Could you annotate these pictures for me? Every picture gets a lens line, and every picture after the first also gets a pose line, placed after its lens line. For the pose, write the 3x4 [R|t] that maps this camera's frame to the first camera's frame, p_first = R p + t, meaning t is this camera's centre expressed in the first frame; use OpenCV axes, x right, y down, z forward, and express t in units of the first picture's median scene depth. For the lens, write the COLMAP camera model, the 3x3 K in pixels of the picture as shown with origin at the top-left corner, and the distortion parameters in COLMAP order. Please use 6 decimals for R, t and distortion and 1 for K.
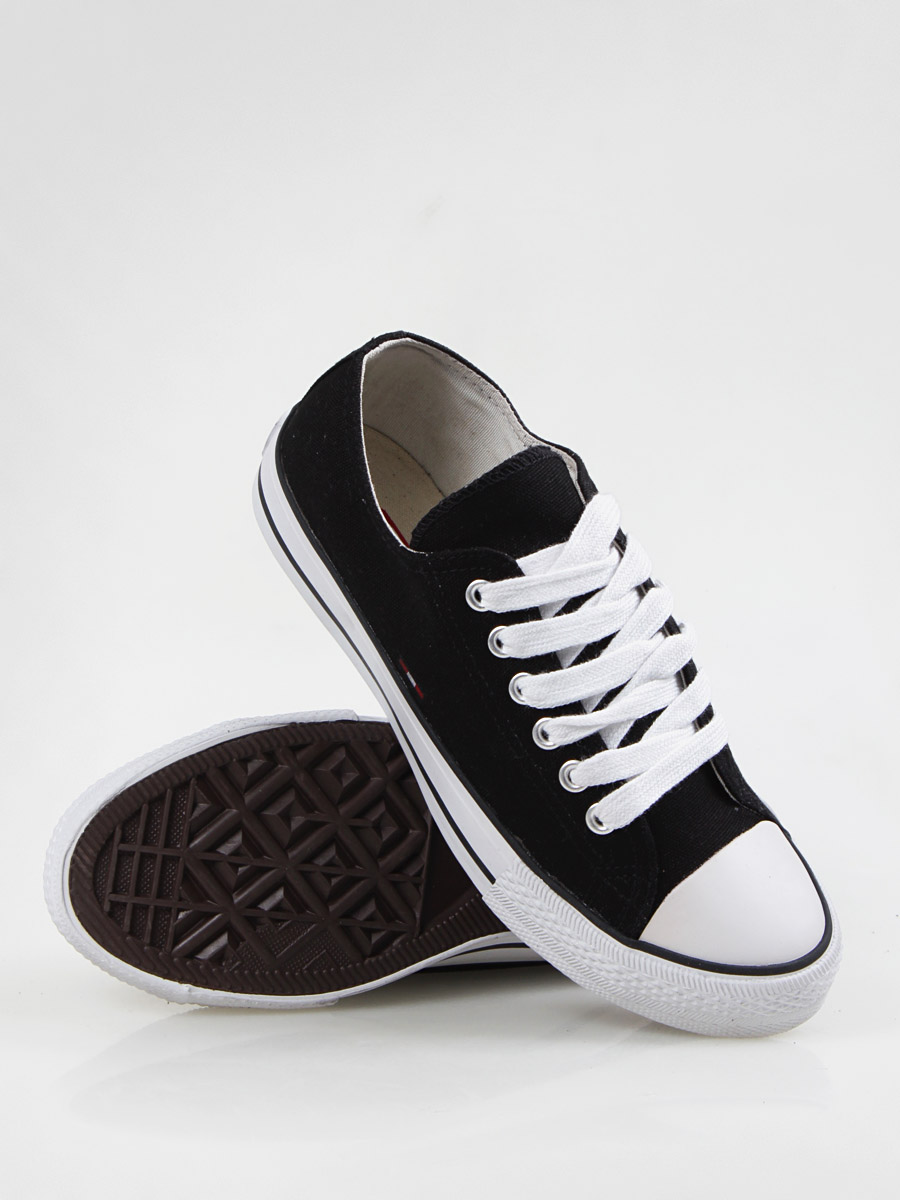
lens RADIAL K [[3001.0, 0, 450.5], [0, 3001.0, 599.0], [0, 0, 1]] dist [-0.052865, 0.000000]
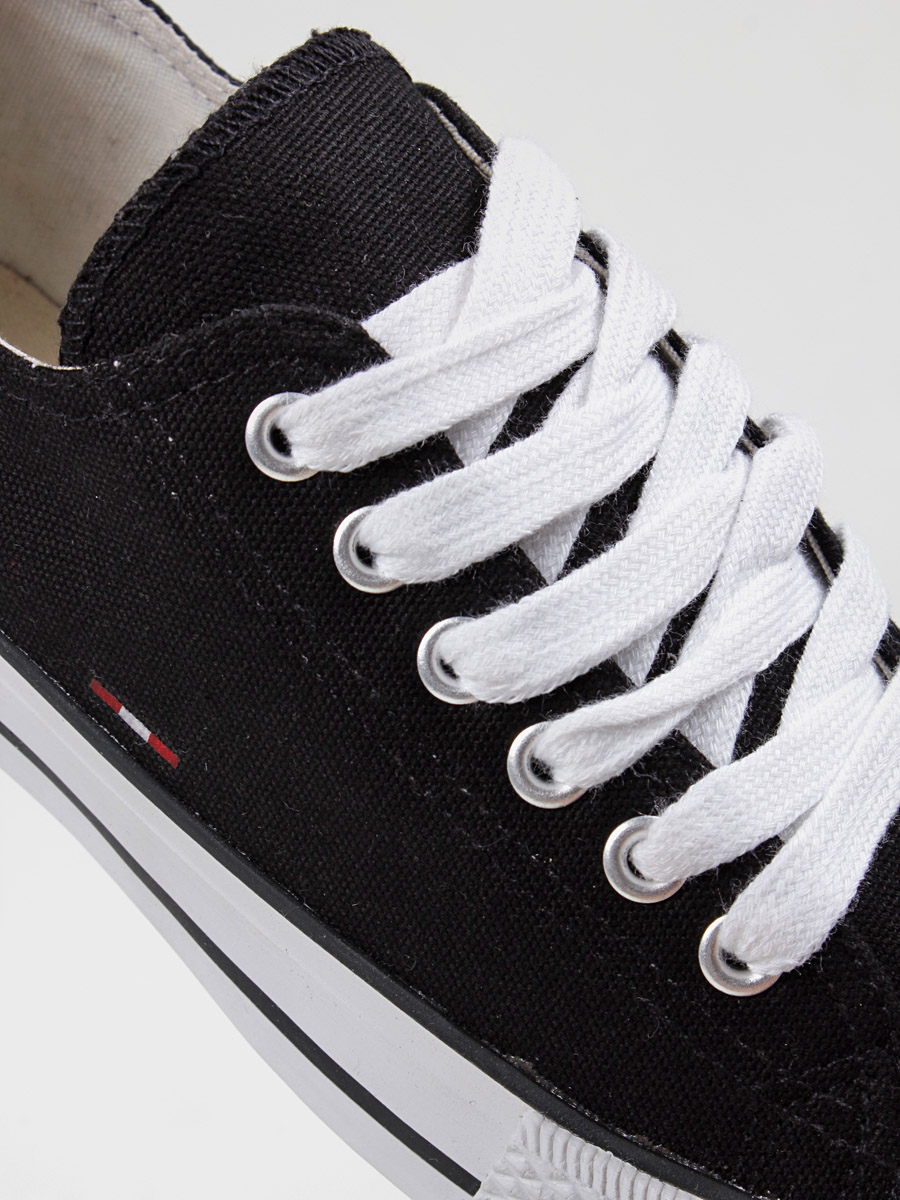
lens RADIAL K [[3001.0, 0, 451.0], [0, 3001.0, 603.9], [0, 0, 1]] dist [-0.052865, 0.000000]
pose [[0.957755, -0.227202, 0.176308, -0.039505], [0.235461, 0.971505, -0.027146, 0.032858], [-0.165117, 0.067512, 0.983961, 0.638709]]
